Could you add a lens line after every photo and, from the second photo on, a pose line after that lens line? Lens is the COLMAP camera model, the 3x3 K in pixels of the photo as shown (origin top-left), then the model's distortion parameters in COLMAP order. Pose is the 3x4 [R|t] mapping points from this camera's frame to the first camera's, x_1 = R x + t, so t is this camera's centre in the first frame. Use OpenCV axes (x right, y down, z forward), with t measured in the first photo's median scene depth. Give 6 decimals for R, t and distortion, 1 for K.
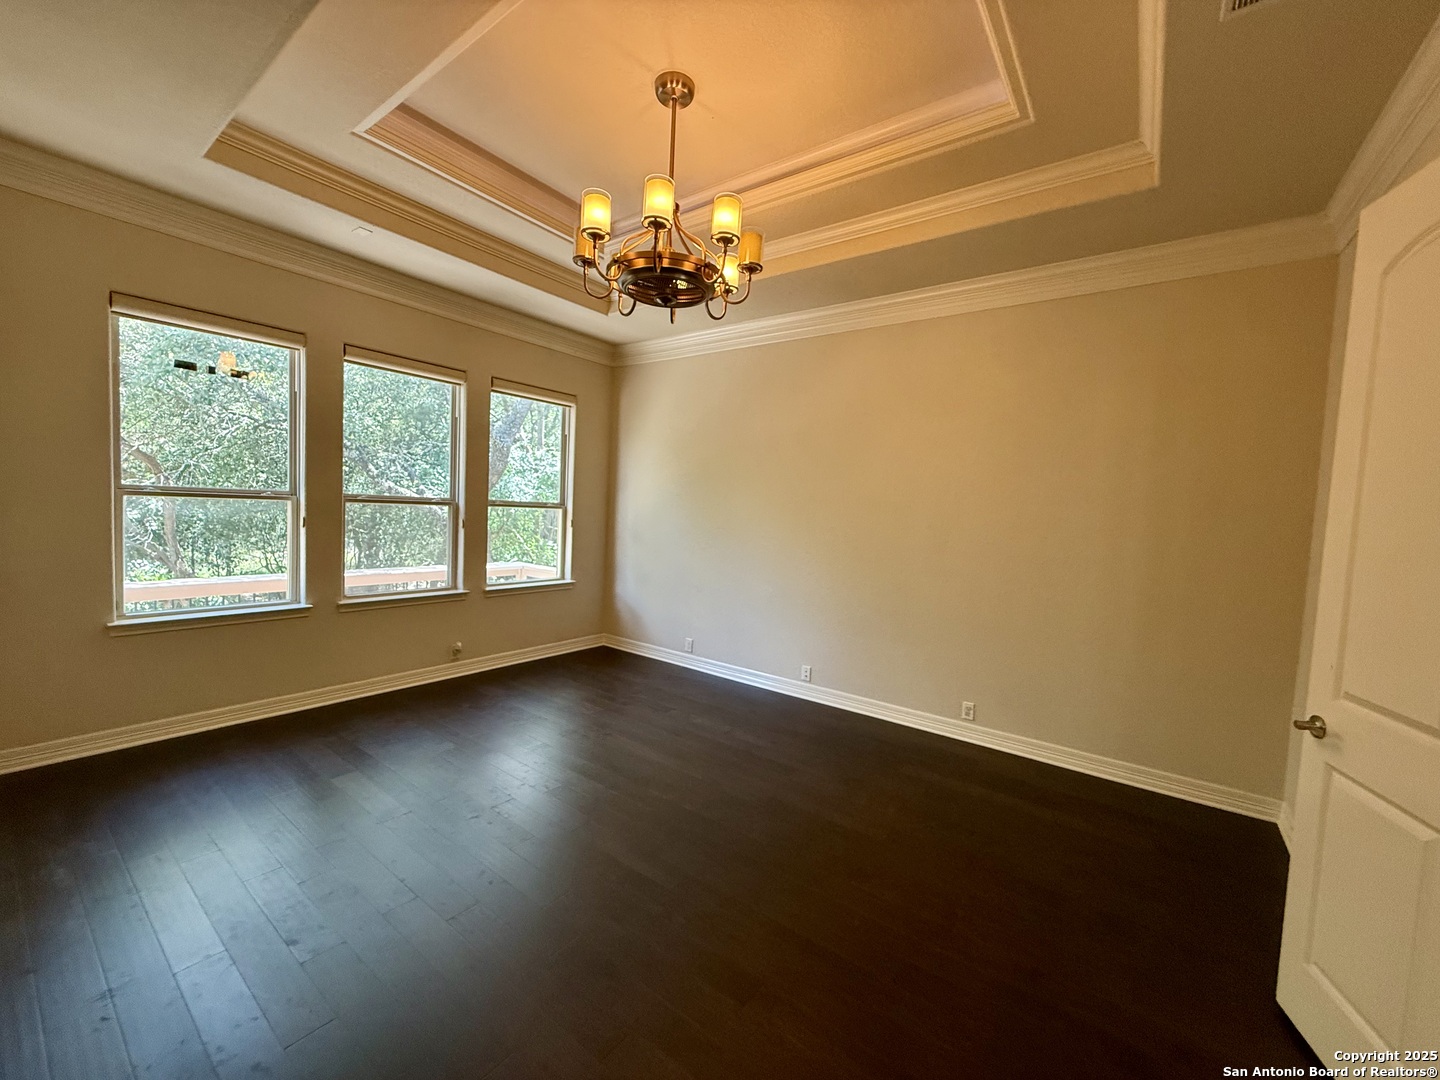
lens RADIAL K [[573.1, 0, 718.3], [0, 573.1, 537.8], [0, 0, 1]] dist [0.000262, 0.000406]
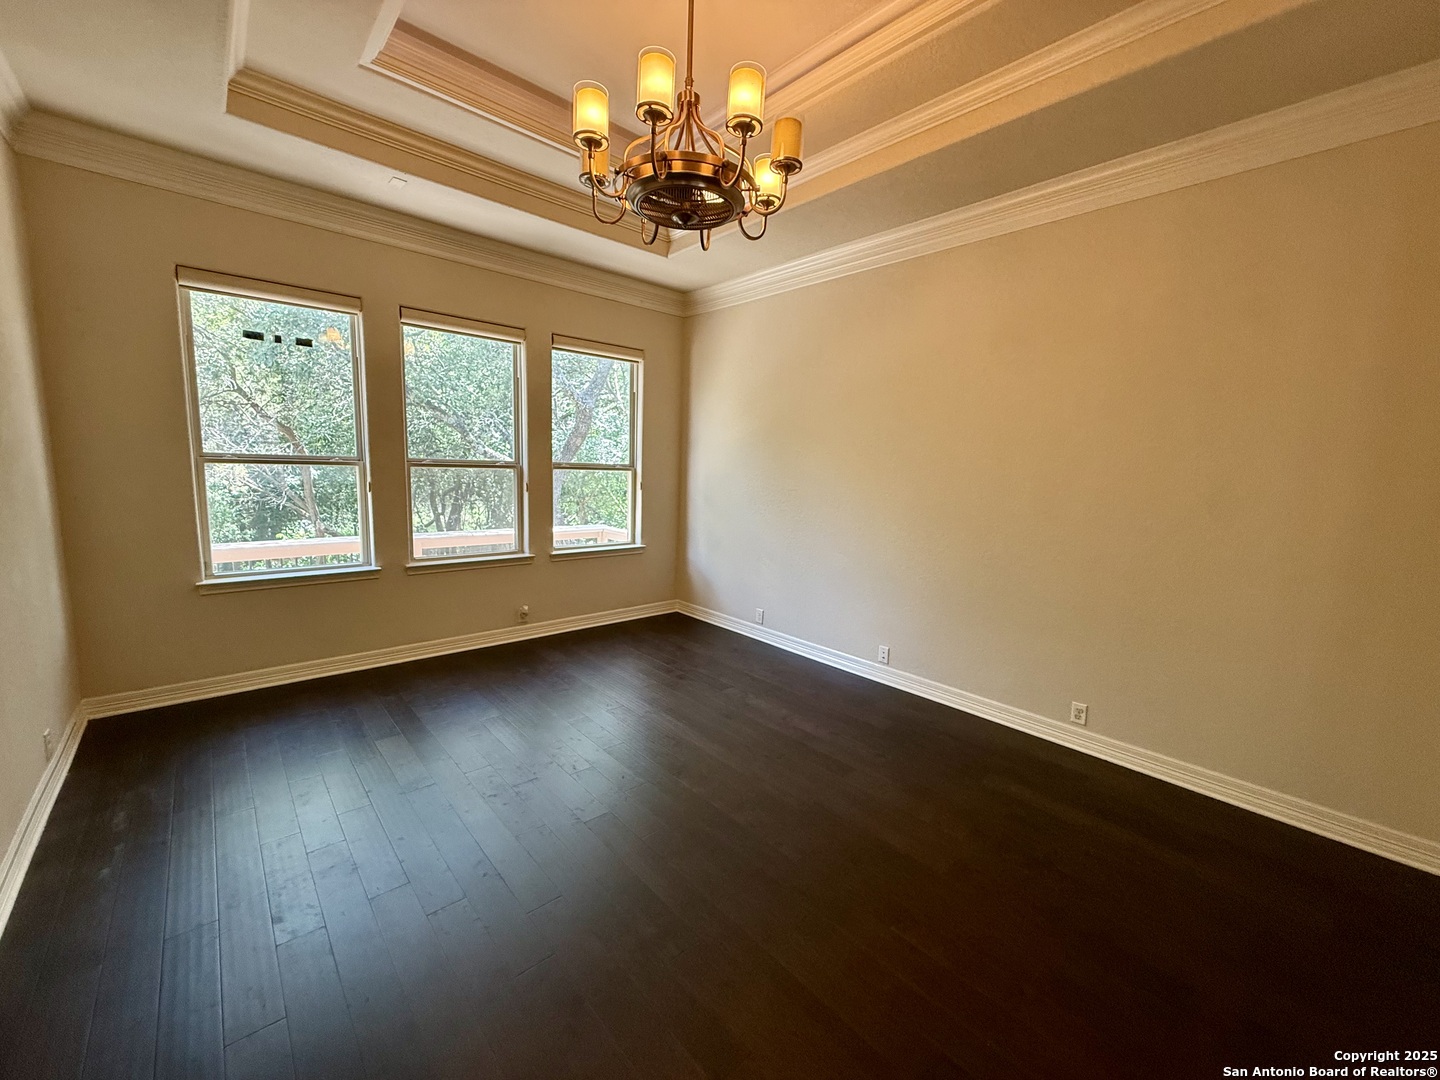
lens RADIAL K [[573.1, 0, 719.6], [0, 573.1, 536.4], [0, 0, 1]] dist [0.000262, 0.000406]
pose [[0.980847, 0.009652, -0.194539, 0.091058], [0.002971, 0.997914, 0.064495, -0.003084], [0.194755, -0.063838, 0.978772, 0.118560]]
